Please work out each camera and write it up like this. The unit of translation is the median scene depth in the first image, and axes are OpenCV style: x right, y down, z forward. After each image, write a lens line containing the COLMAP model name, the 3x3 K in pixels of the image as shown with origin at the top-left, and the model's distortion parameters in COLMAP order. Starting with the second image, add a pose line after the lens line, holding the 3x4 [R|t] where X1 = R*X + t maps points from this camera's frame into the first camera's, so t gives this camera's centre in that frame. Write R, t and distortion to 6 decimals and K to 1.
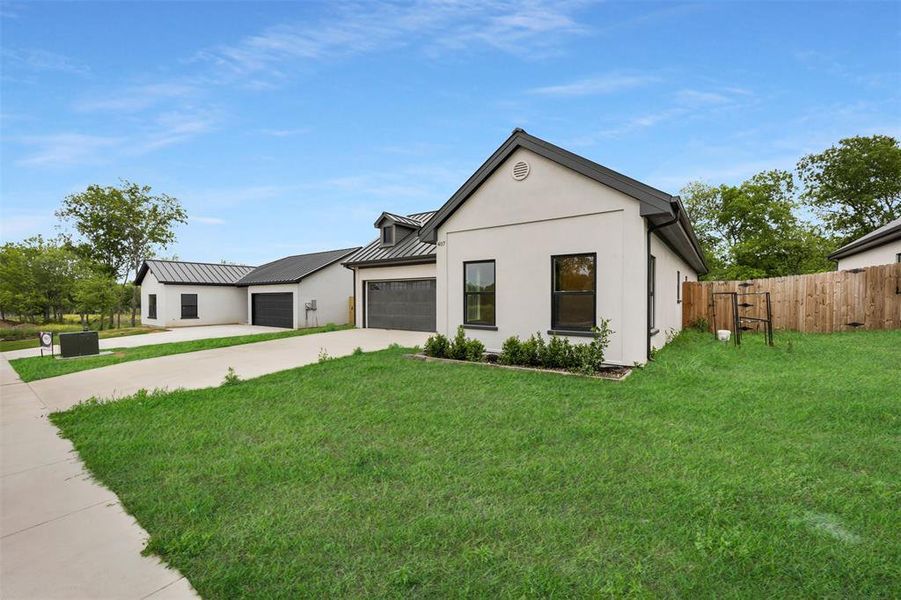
lens RADIAL K [[365.7, 0, 448.4], [0, 365.7, 299.9], [0, 0, 1]] dist [-0.002586, -0.000194]
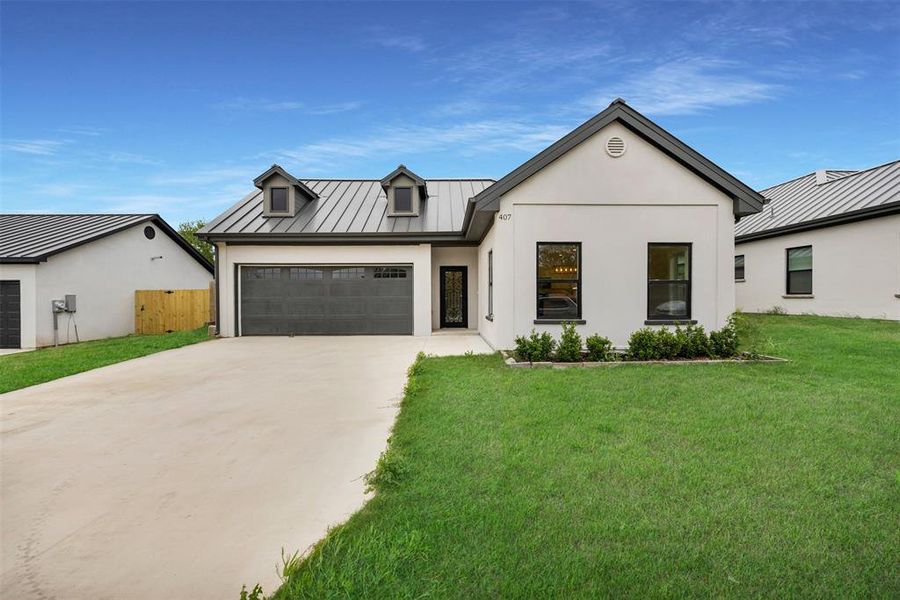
lens RADIAL K [[365.3, 0, 447.9], [0, 365.3, 299.9], [0, 0, 1]] dist [-0.002586, -0.000194]
pose [[0.792501, -0.004694, 0.609853, -0.334814], [0.003970, 0.999989, 0.002538, 0.011562], [-0.609858, 0.000410, 0.792511, 0.258977]]
